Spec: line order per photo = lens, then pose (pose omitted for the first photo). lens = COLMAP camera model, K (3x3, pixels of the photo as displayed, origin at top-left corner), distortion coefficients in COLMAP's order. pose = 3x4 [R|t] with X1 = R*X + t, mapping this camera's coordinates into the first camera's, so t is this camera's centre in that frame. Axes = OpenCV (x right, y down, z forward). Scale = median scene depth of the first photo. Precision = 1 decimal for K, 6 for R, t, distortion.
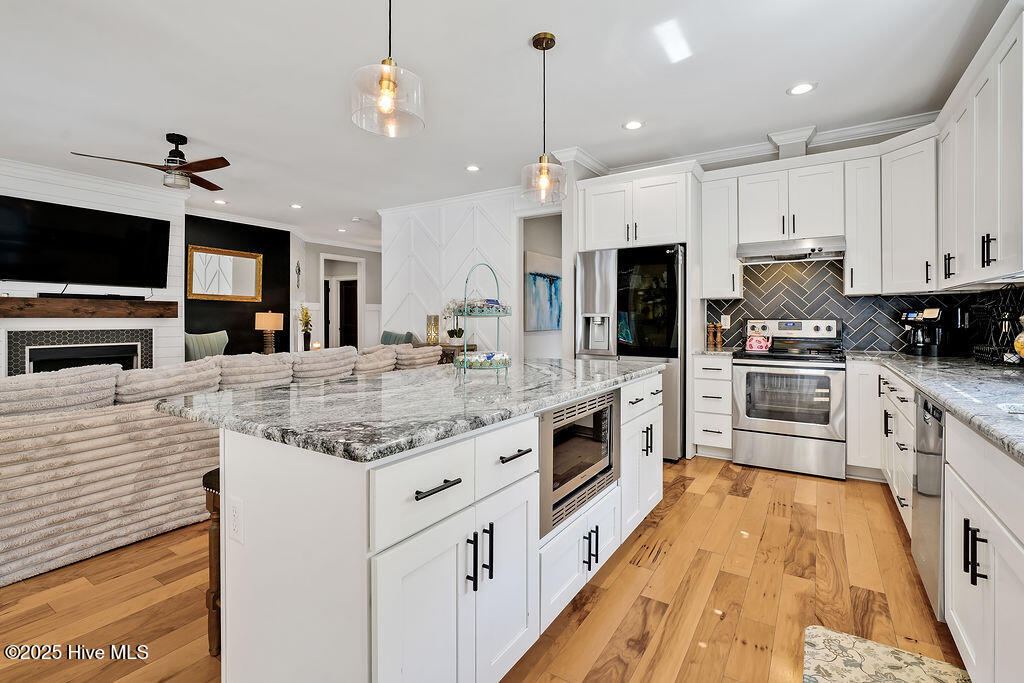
lens RADIAL K [[477.9, 0, 514.3], [0, 477.9, 320.0], [0, 0, 1]] dist [0.000027, 0.000460]
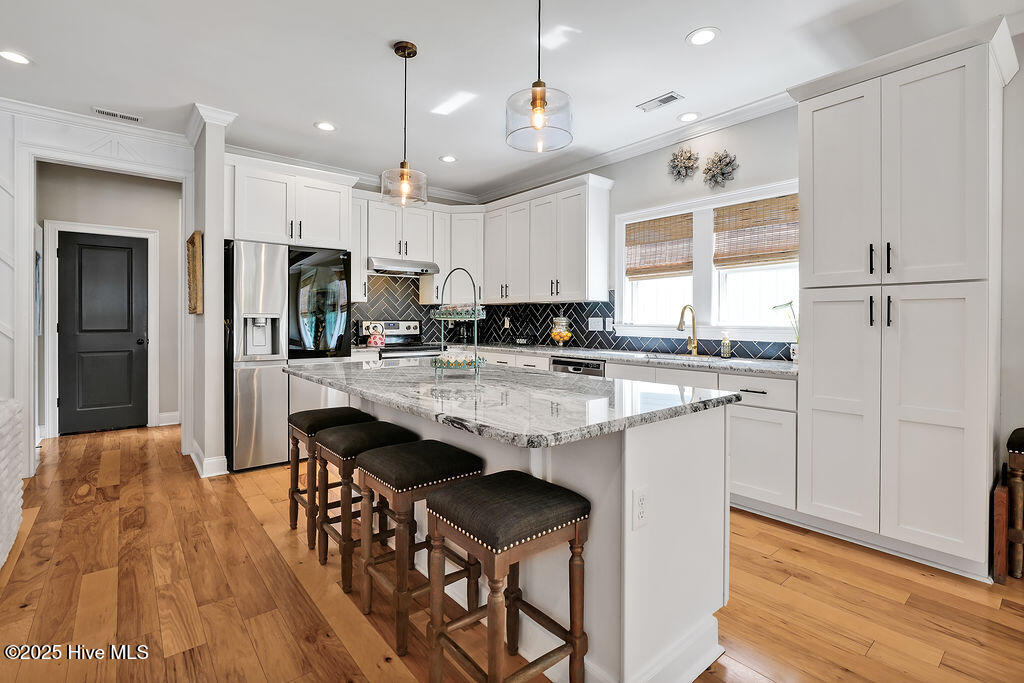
lens RADIAL K [[477.9, 0, 514.3], [0, 477.9, 320.0], [0, 0, 1]] dist [0.000027, 0.000460]
pose [[0.292966, 0.001892, 0.956121, -0.808262], [0.000053, 0.999998, -0.001995, -0.001764], [-0.956123, 0.000635, 0.292965, 0.454827]]
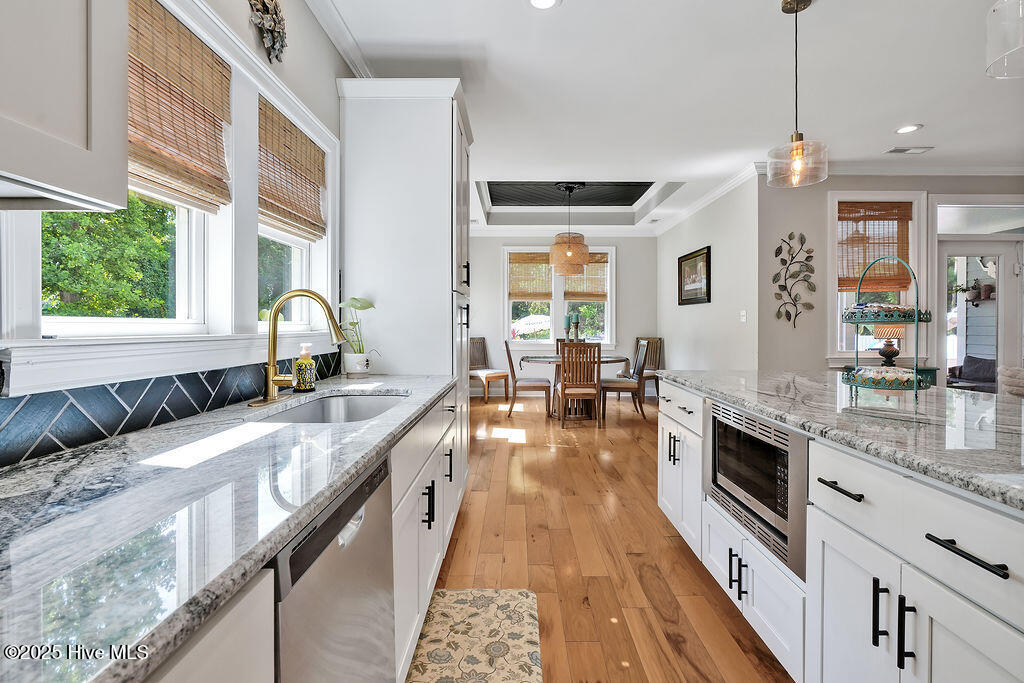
lens RADIAL K [[488.9, 0, 532.2], [0, 488.9, 328.2], [0, 0, 1]] dist [-0.000548, 0.000067]
pose [[-0.824282, 0.006516, -0.566142, 0.695499], [0.002846, 0.999969, 0.007366, 0.000055], [0.566172, 0.004461, -0.824275, 1.065535]]
